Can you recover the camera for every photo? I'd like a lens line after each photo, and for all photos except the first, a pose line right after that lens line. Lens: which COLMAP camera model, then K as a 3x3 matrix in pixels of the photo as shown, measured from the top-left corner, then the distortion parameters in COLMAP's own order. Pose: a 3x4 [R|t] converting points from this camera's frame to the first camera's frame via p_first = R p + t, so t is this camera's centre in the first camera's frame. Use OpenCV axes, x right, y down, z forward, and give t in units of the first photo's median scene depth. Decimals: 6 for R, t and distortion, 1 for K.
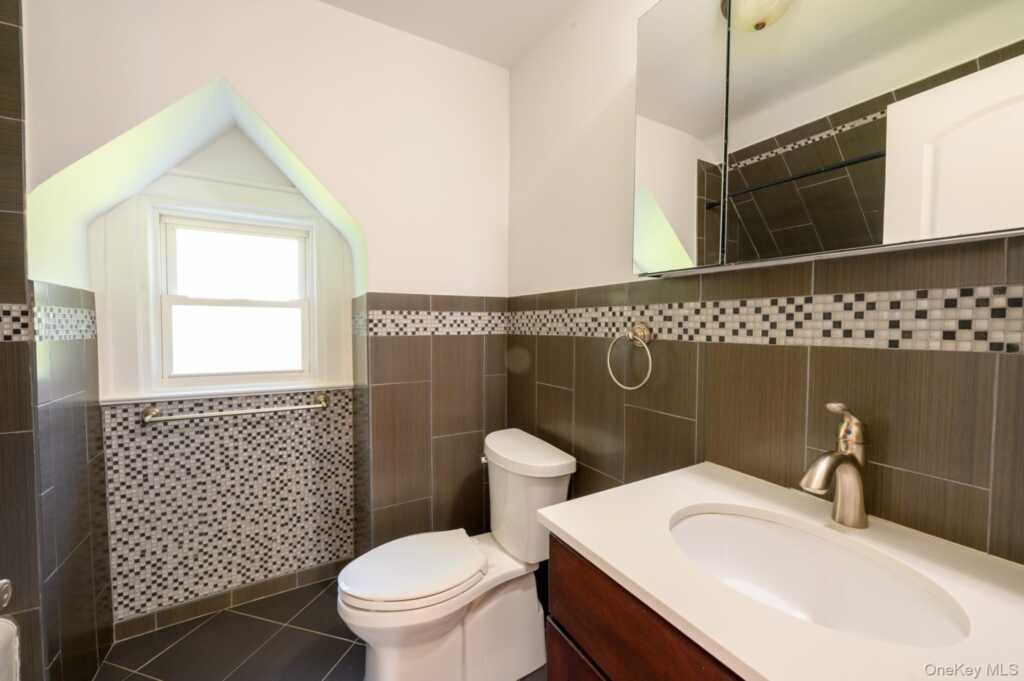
lens RADIAL K [[404.8, 0, 515.7], [0, 404.8, 339.2], [0, 0, 1]] dist [0.000886, 0.000145]
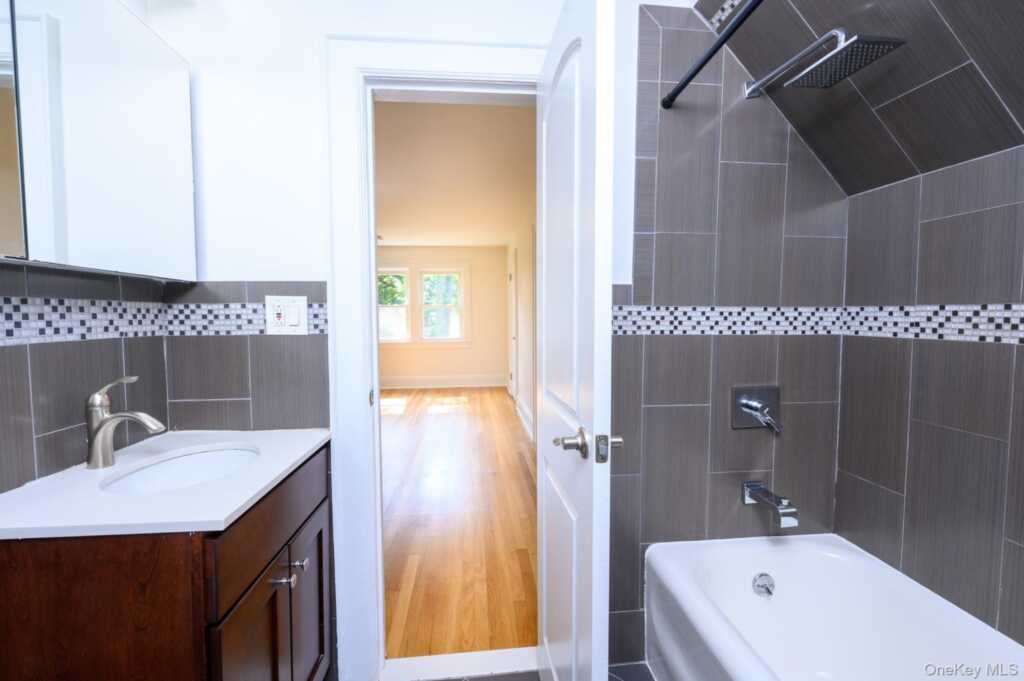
lens RADIAL K [[404.8, 0, 515.7], [0, 404.8, 339.2], [0, 0, 1]] dist [0.000886, 0.000145]
pose [[-0.911516, -0.019279, 0.410813, -0.988027], [0.020532, 0.995522, 0.092274, -0.075875], [-0.410752, 0.092543, -0.907038, 1.588330]]
